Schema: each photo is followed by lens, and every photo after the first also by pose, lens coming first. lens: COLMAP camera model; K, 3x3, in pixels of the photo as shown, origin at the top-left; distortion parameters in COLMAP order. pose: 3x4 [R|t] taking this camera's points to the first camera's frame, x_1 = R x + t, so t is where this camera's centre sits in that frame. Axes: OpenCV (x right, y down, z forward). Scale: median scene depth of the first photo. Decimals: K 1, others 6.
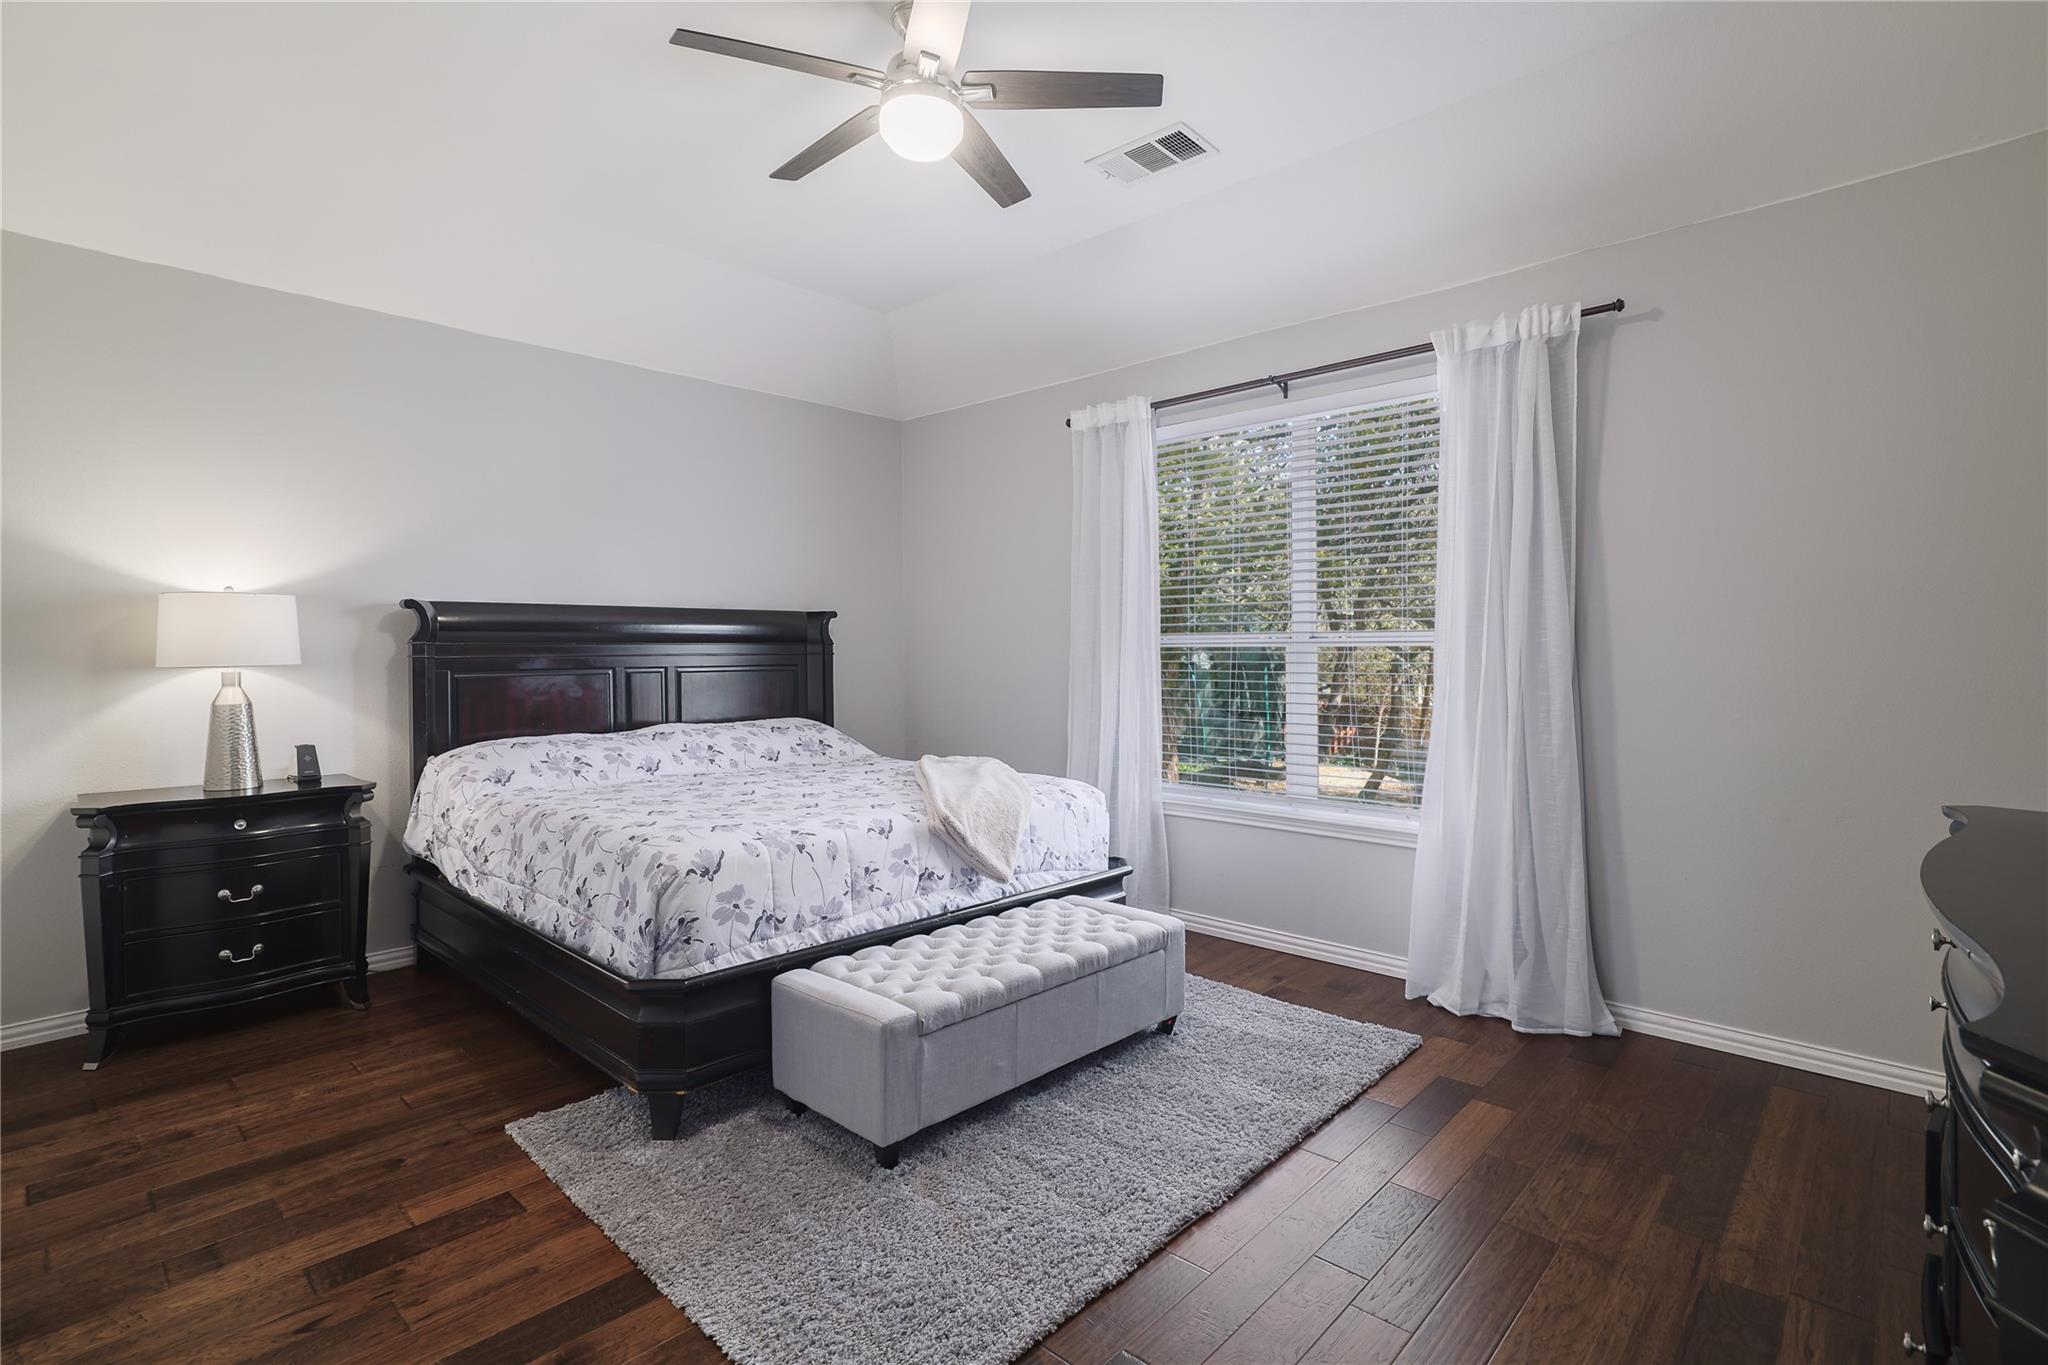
lens RADIAL K [[974.5, 0, 1029.4], [0, 974.5, 676.3], [0, 0, 1]] dist [-0.000013, 0.001451]
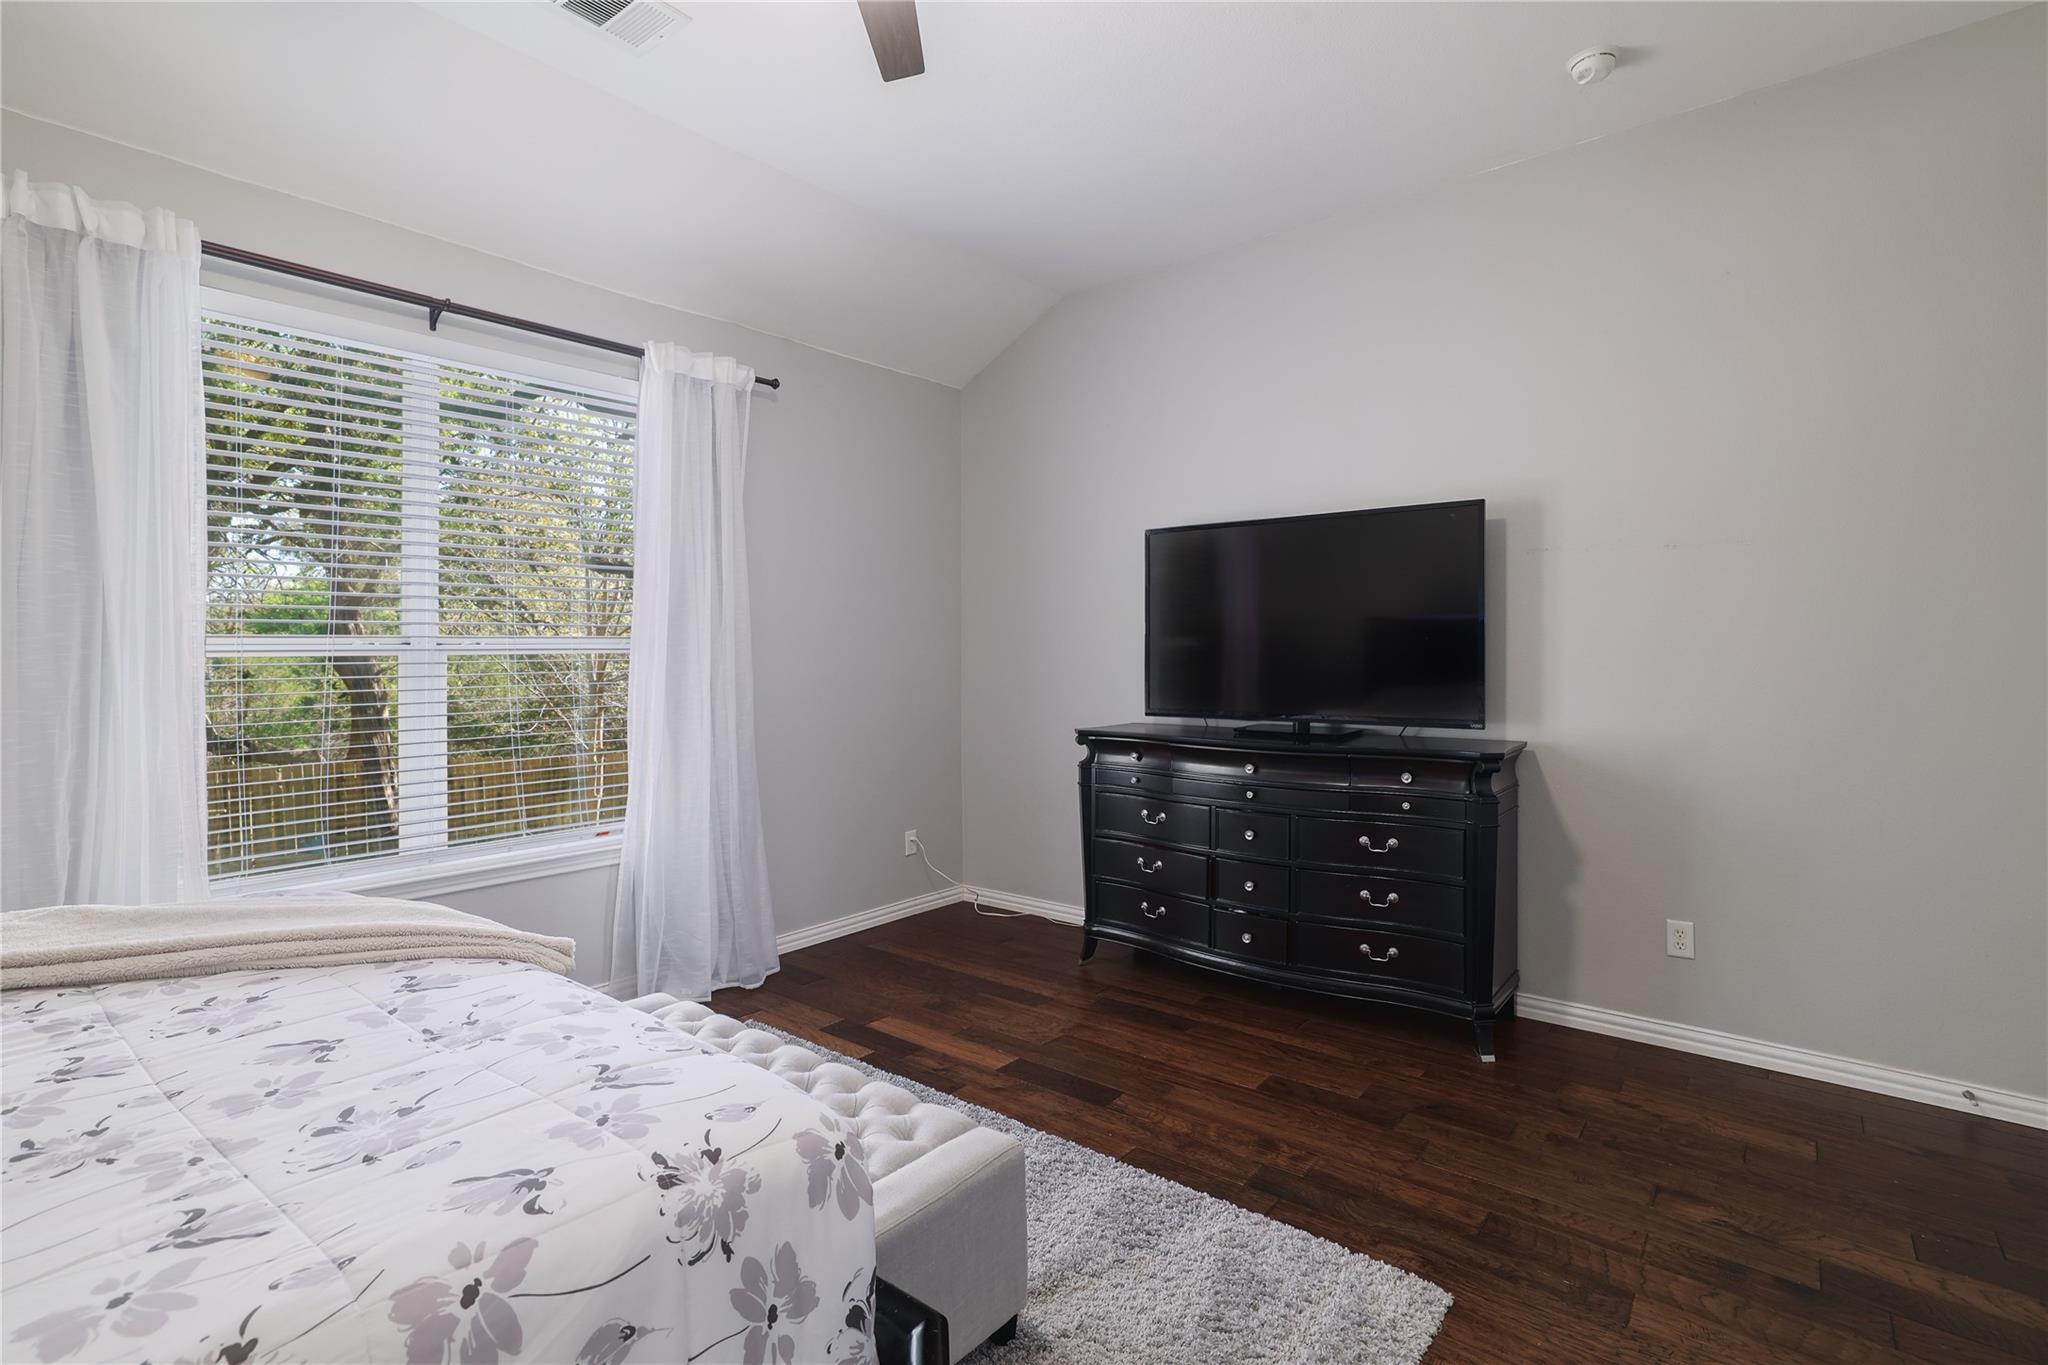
lens RADIAL K [[974.5, 0, 1029.9], [0, 974.5, 664.7], [0, 0, 1]] dist [-0.000013, 0.001451]
pose [[-0.056605, -0.019350, 0.998209, -0.605430], [0.026029, 0.999444, 0.020849, -0.031199], [-0.998057, 0.027162, -0.056070, 0.668283]]
